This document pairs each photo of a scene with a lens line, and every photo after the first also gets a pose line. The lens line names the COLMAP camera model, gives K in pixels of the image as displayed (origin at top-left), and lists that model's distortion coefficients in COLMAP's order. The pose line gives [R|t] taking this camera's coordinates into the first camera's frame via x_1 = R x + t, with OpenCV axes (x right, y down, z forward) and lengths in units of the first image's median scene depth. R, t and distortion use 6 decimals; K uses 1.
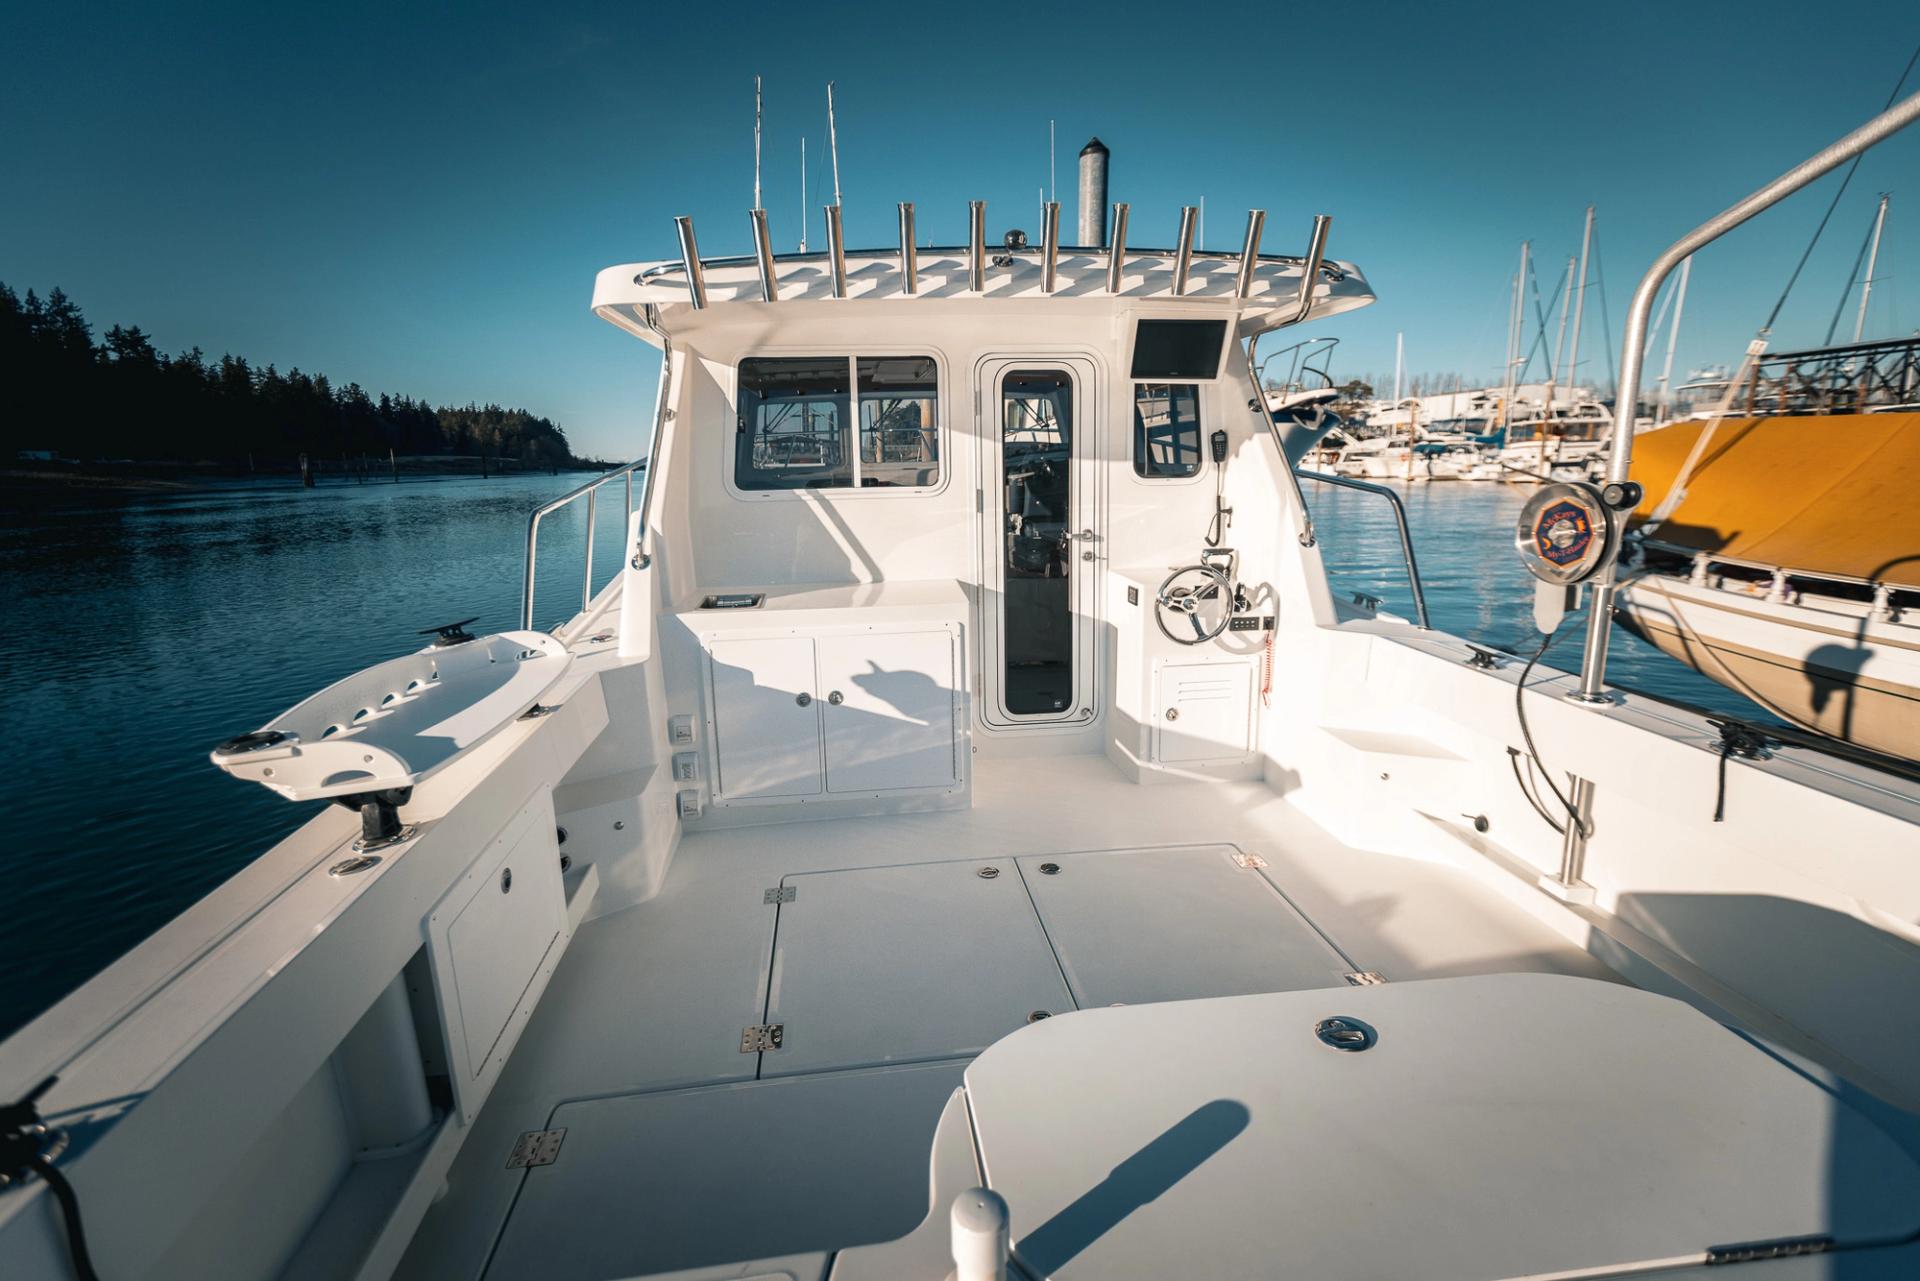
lens RADIAL K [[902.9, 0, 960.9], [0, 902.9, 631.6], [0, 0, 1]] dist [-0.002043, -0.000805]
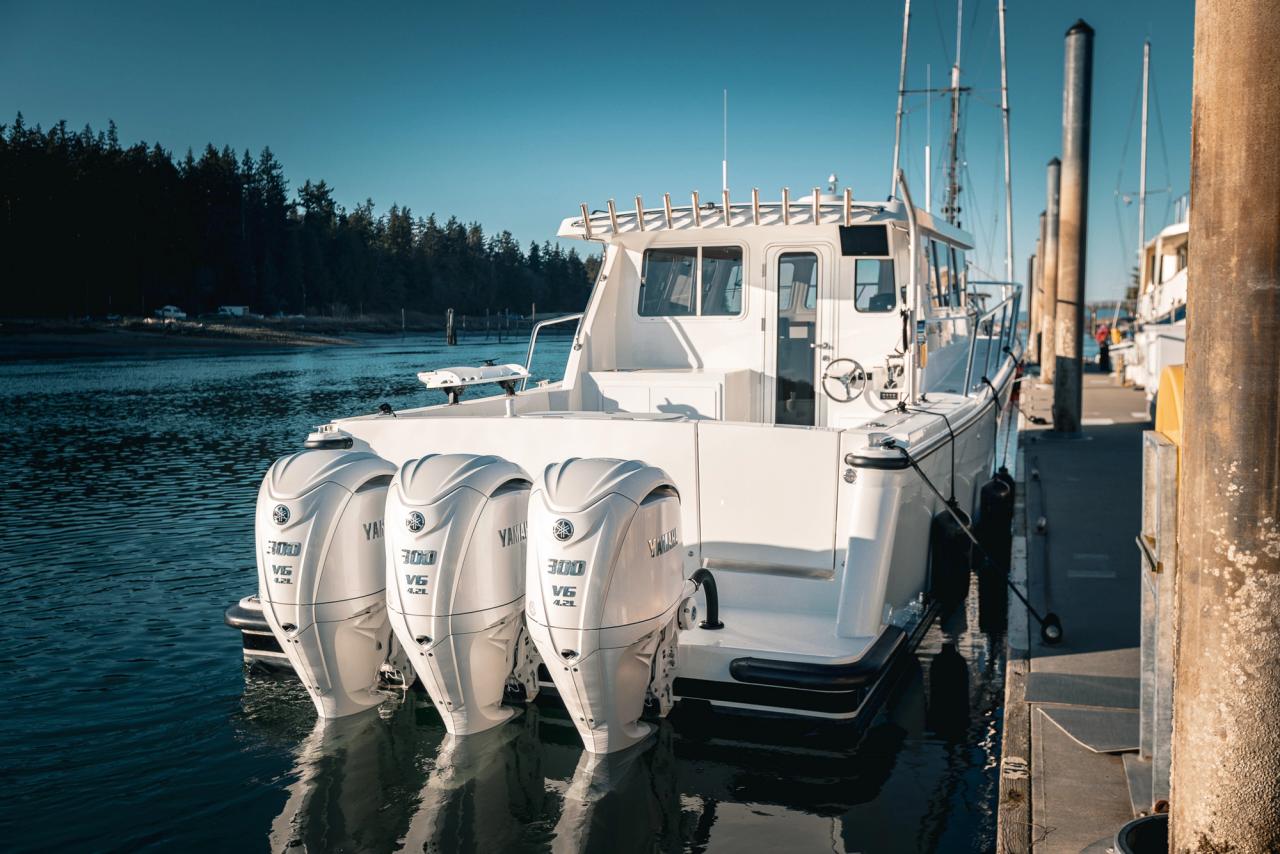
lens RADIAL K [[1347.2, 0, 638.9], [0, 1347.2, 429.7], [0, 0, 1]] dist [-0.055277, 0.000000]
pose [[0.885896, 0.043633, -0.461828, 0.070597], [-0.093474, 0.991936, -0.085588, 0.021068], [0.454369, 0.118991, 0.882831, -0.096637]]
